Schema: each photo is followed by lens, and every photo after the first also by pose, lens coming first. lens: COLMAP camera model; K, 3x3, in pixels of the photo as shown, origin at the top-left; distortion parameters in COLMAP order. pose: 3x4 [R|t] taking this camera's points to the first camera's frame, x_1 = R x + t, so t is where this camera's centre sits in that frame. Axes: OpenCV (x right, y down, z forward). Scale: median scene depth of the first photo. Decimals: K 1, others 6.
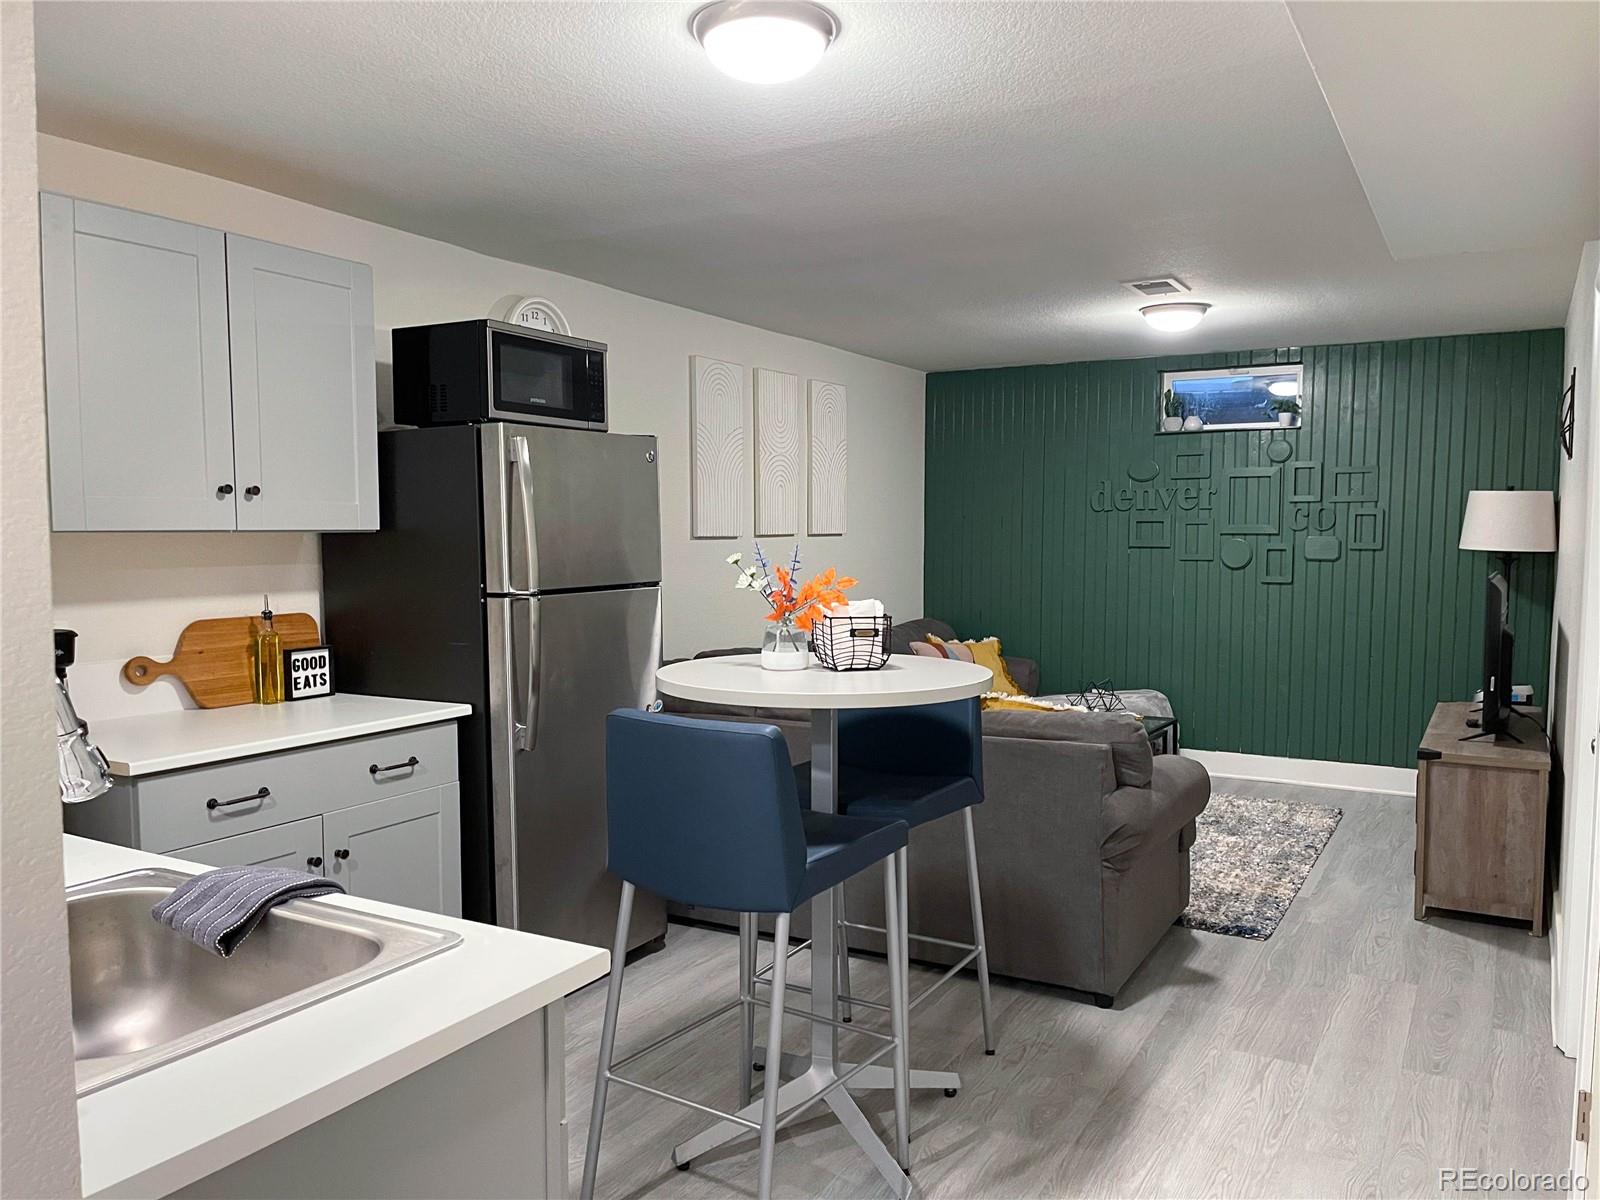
lens RADIAL K [[1229.5, 0, 805.9], [0, 1229.5, 604.3], [0, 0, 1]] dist [0.028079, -0.004498]
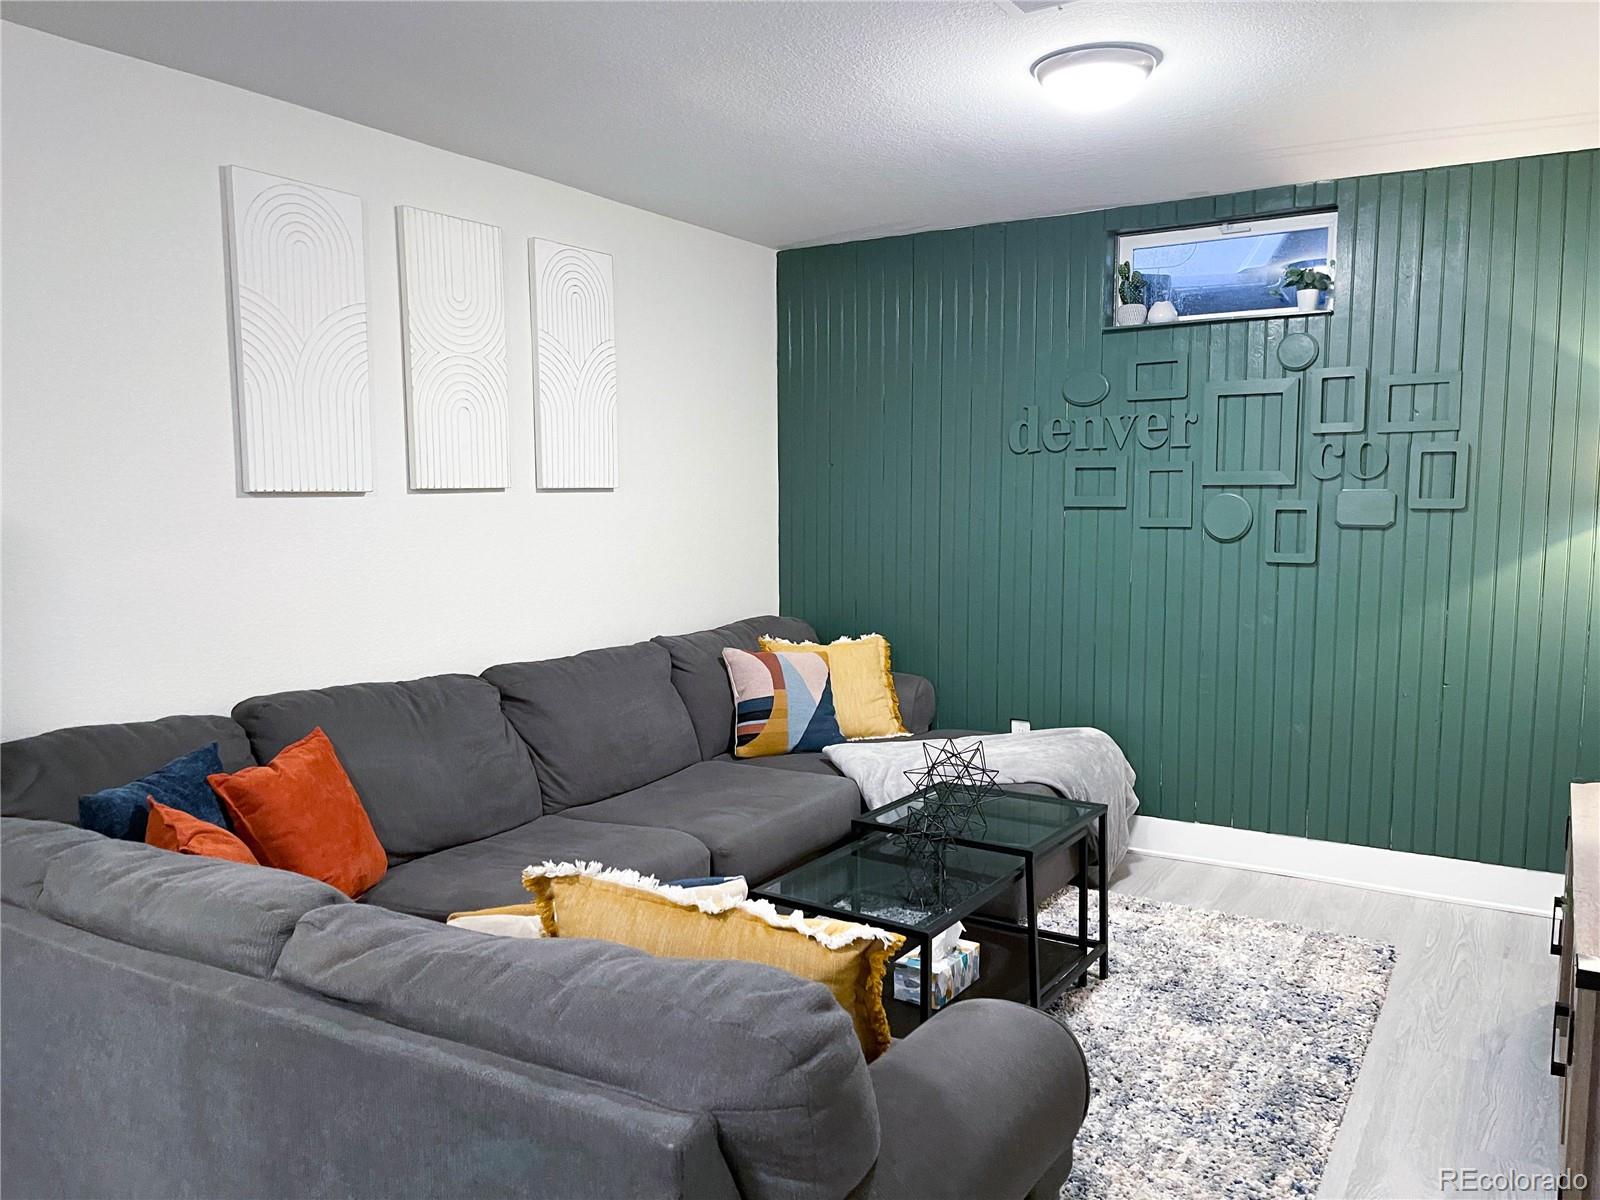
lens RADIAL K [[1229.5, 0, 794.3], [0, 1229.5, 604.7], [0, 0, 1]] dist [0.028079, -0.004498]
pose [[0.999382, -0.001791, -0.035107, 0.150799], [0.002953, 0.999449, 0.033053, -0.018023], [0.035028, -0.033136, 0.998837, 0.362738]]
